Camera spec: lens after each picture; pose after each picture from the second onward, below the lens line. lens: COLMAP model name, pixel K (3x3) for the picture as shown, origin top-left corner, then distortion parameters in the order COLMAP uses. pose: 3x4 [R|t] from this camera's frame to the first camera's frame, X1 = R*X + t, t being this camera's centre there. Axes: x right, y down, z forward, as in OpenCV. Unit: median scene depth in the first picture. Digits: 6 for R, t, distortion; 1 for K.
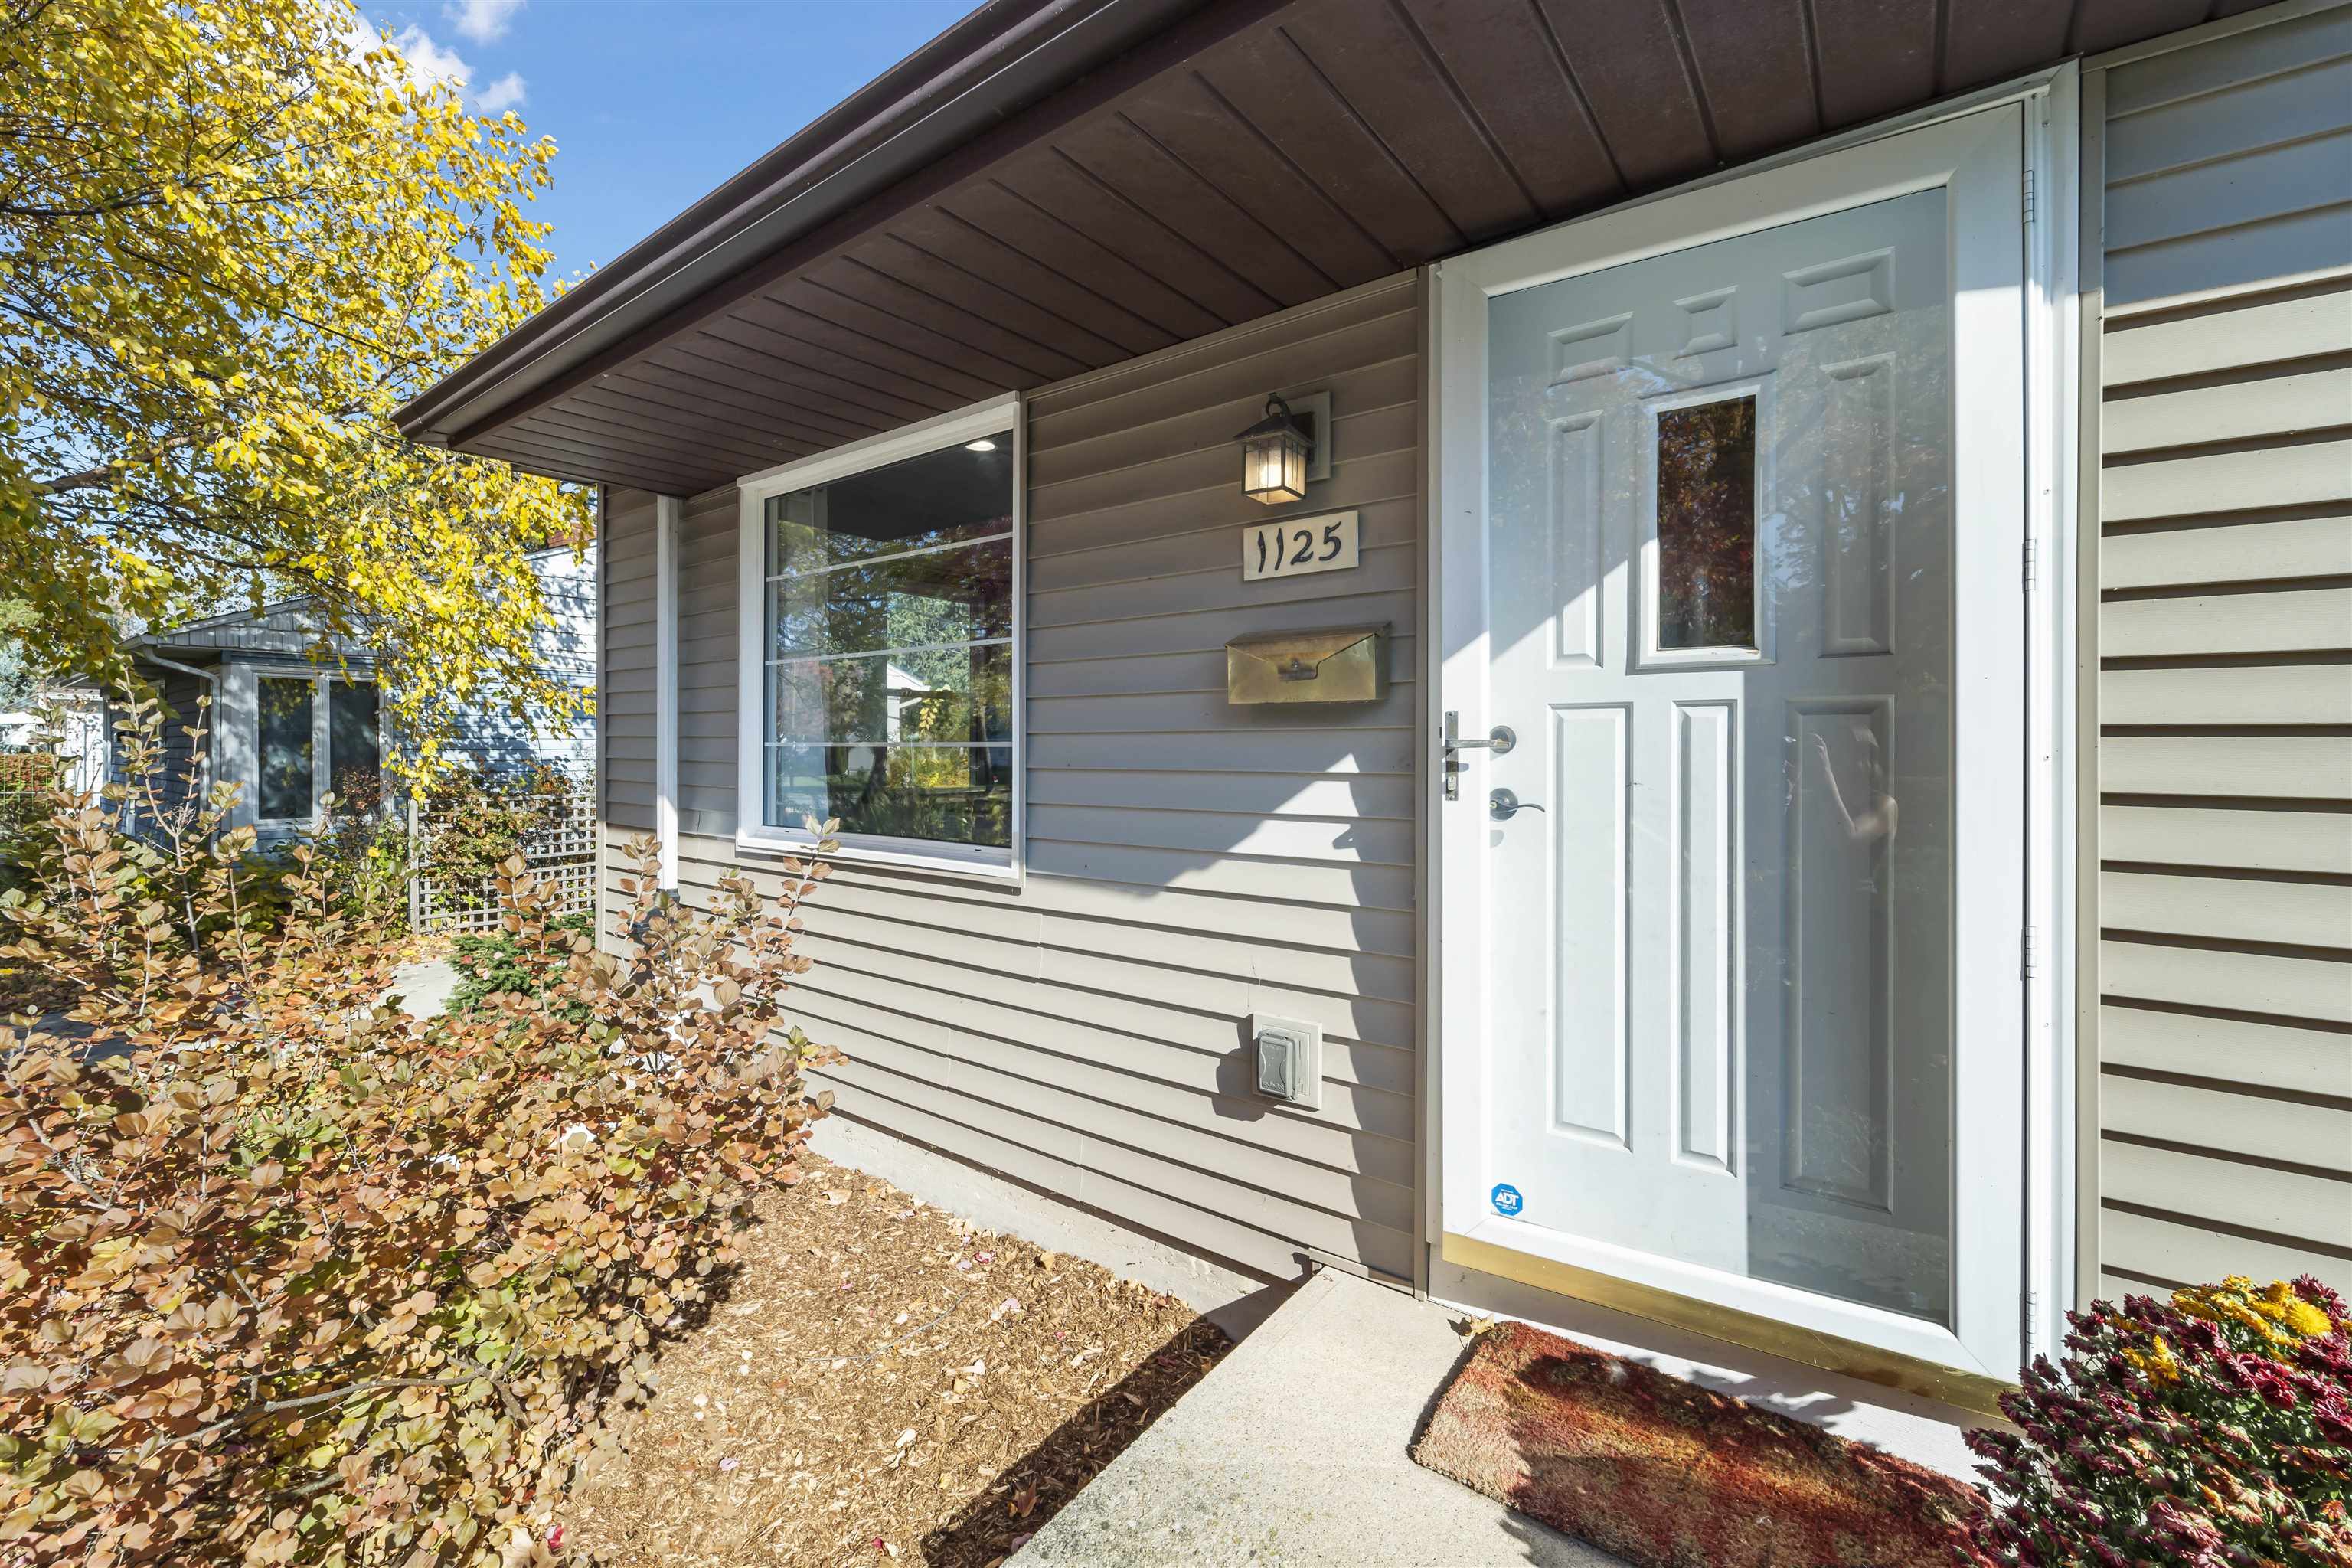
lens RADIAL K [[932.7, 0, 1177.7], [0, 932.7, 731.1], [0, 0, 1]] dist [0.000421, -0.000065]
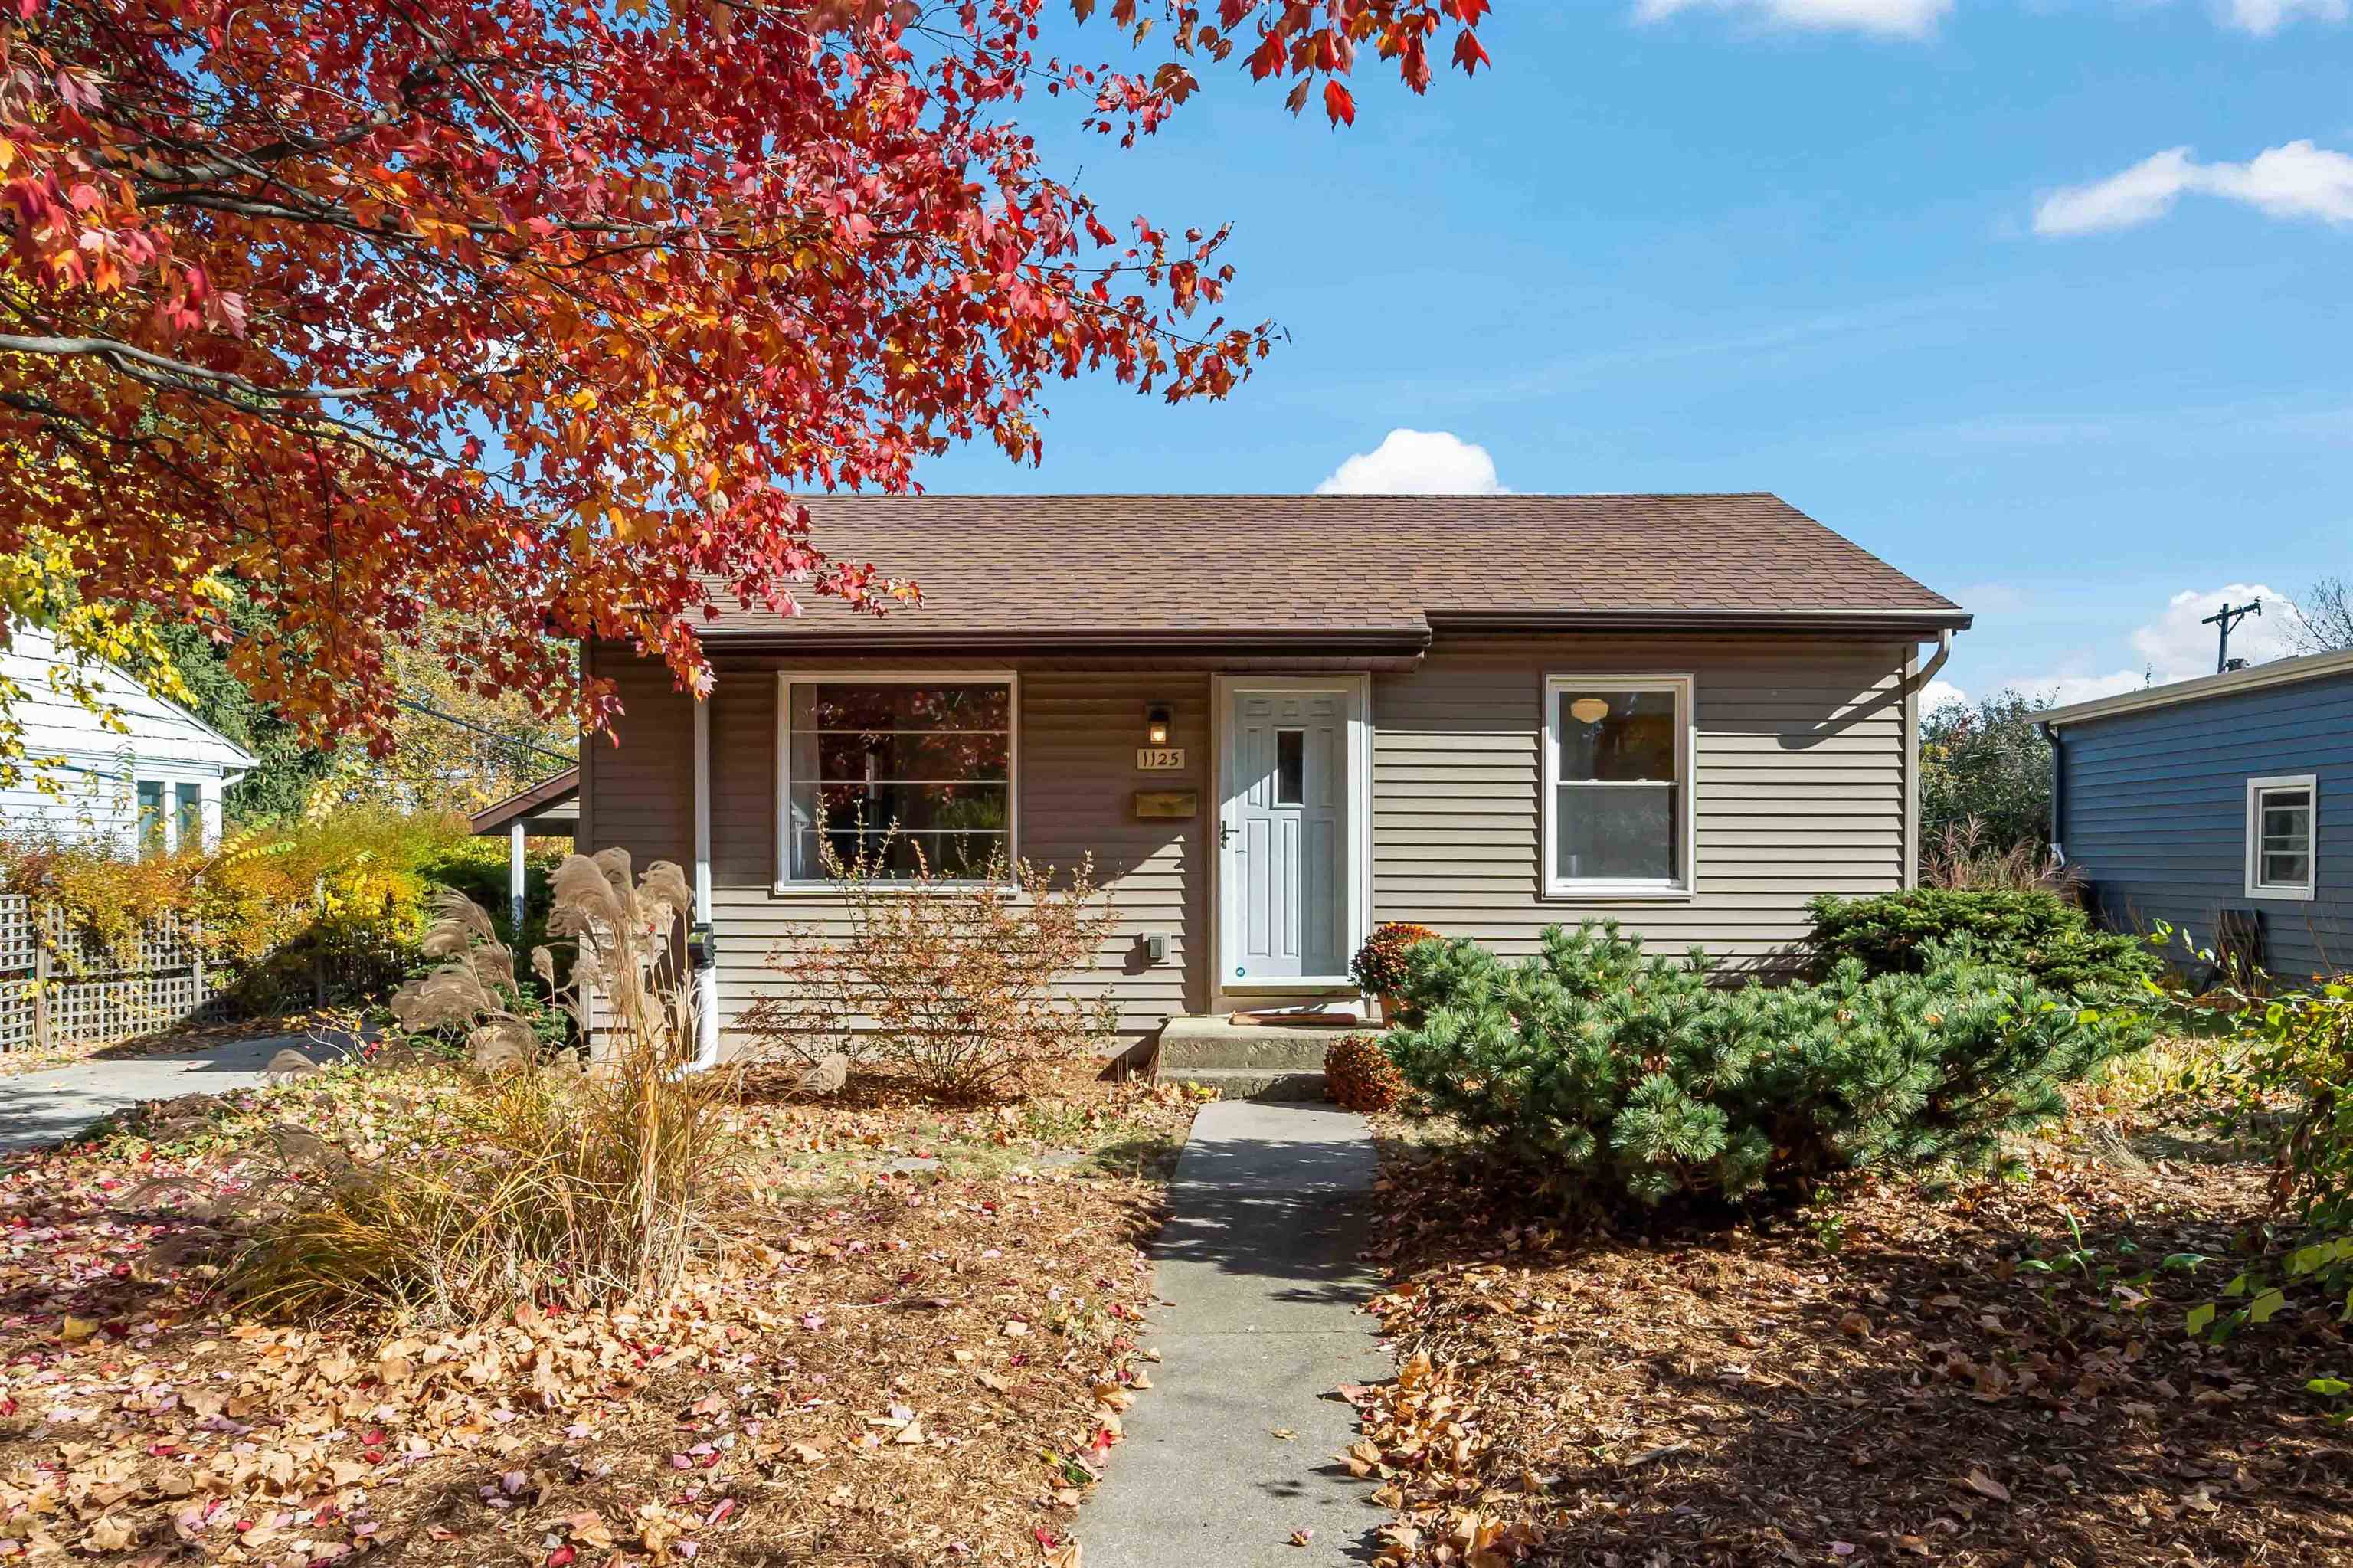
lens RADIAL K [[950.8, 0, 1176.5], [0, 950.8, 784.0], [0, 0, 1]] dist [-0.000600, -0.000120]
pose [[0.869014, 0.029468, 0.493908, -1.248219], [-0.008715, 0.998982, -0.044268, -0.001289], [-0.494710, 0.034165, 0.868386, -1.491414]]
